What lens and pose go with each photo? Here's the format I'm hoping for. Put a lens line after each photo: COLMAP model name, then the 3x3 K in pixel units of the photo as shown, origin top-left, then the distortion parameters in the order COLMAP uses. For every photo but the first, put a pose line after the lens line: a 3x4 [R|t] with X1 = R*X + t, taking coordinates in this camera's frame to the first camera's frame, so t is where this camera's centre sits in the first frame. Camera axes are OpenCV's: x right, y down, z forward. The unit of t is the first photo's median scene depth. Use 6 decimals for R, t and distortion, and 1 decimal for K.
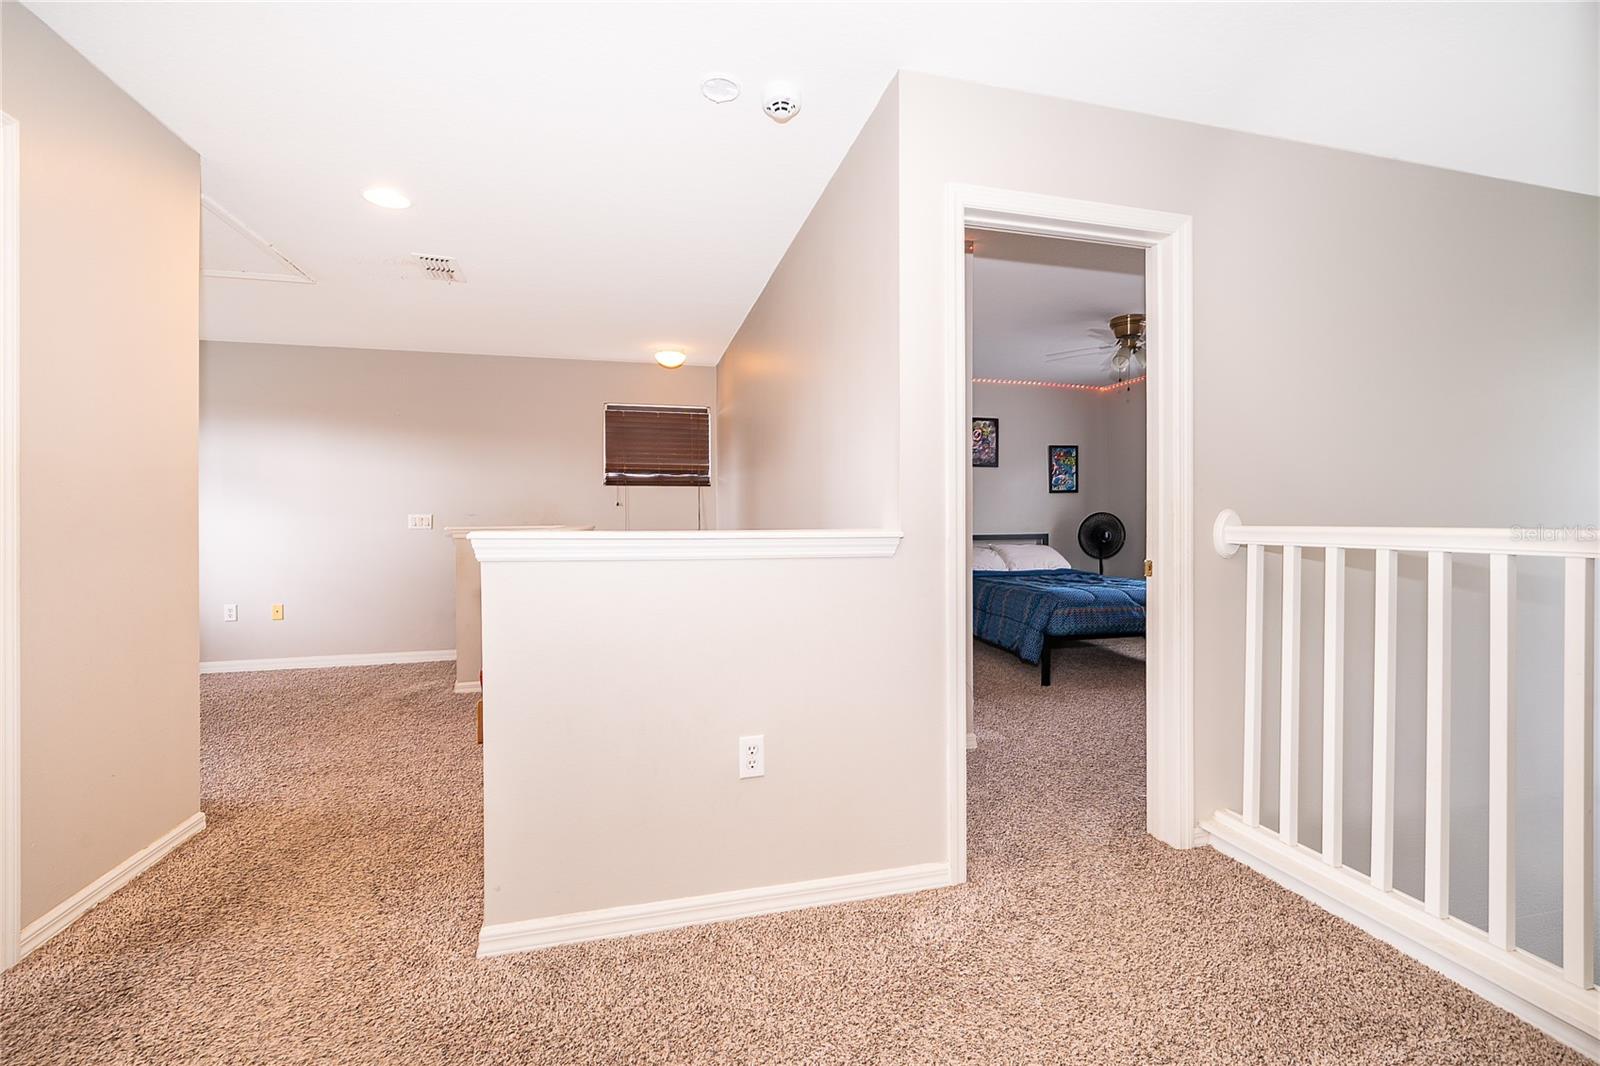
lens RADIAL K [[667.9, 0, 795.6], [0, 667.9, 517.8], [0, 0, 1]] dist [-0.000986, -0.000709]
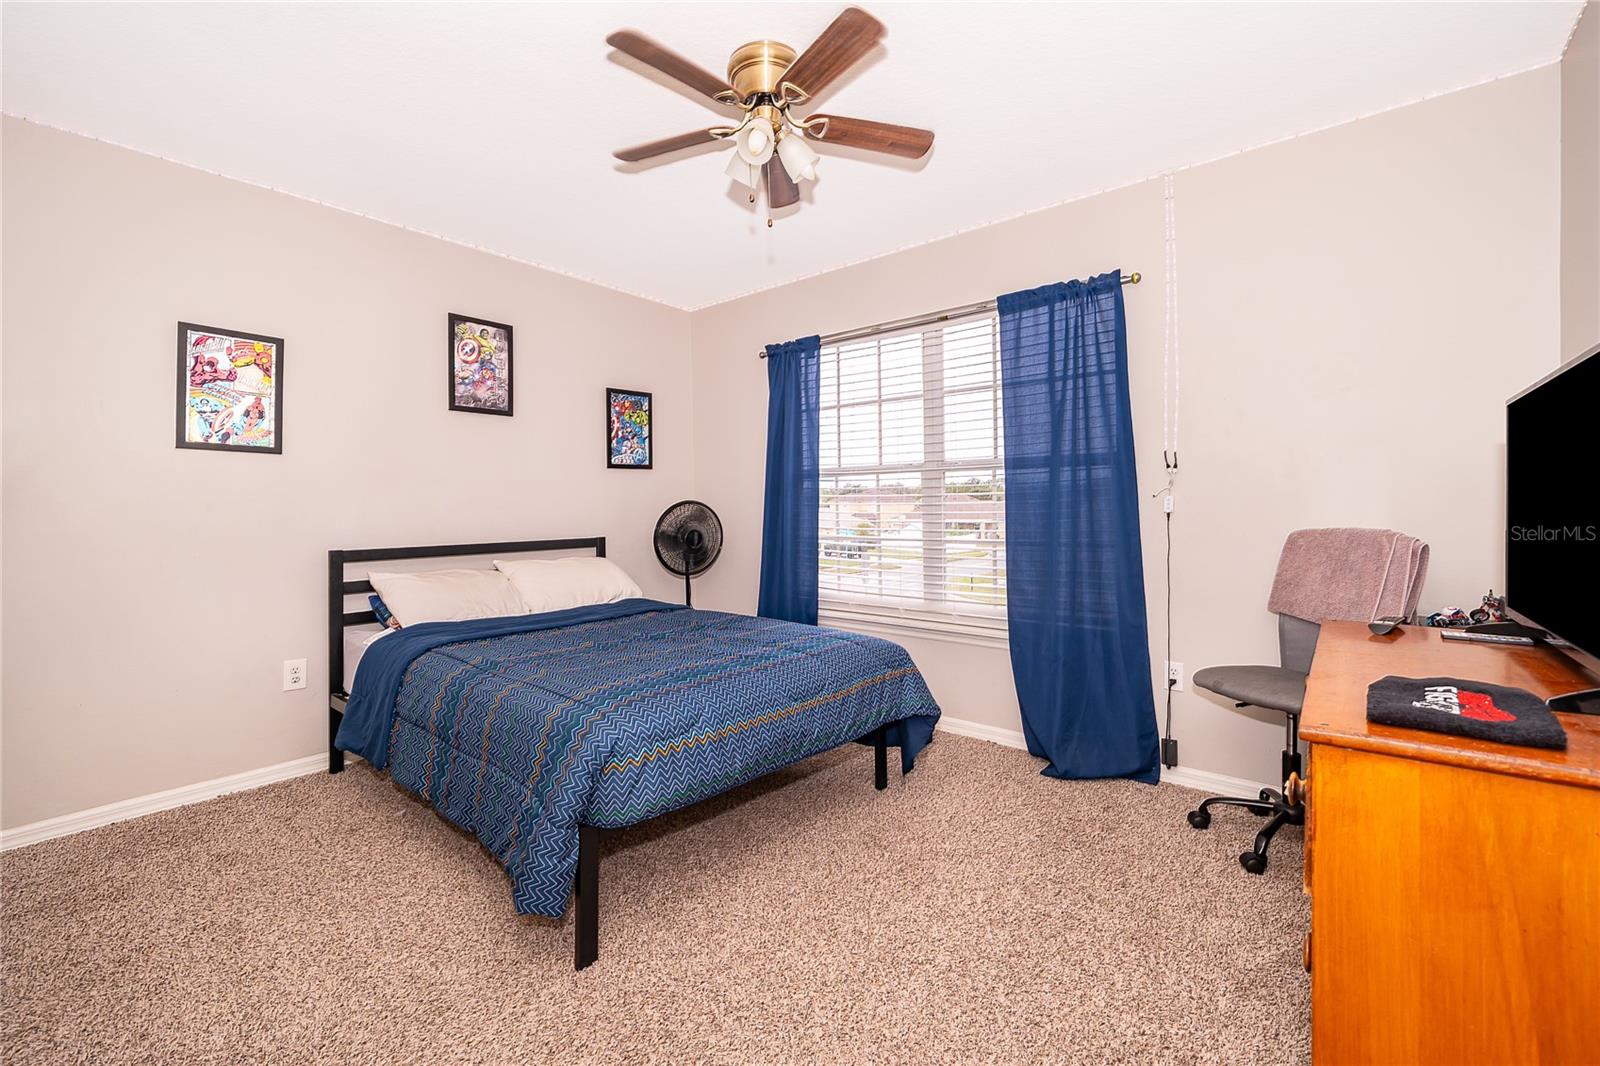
lens RADIAL K [[667.9, 0, 795.6], [0, 667.9, 517.8], [0, 0, 1]] dist [-0.000986, -0.000709]
pose [[0.810481, -0.008964, 0.585696, 0.170900], [0.000087, 0.999885, 0.015183, -0.002754], [-0.585765, -0.012254, 0.810389, 0.427464]]
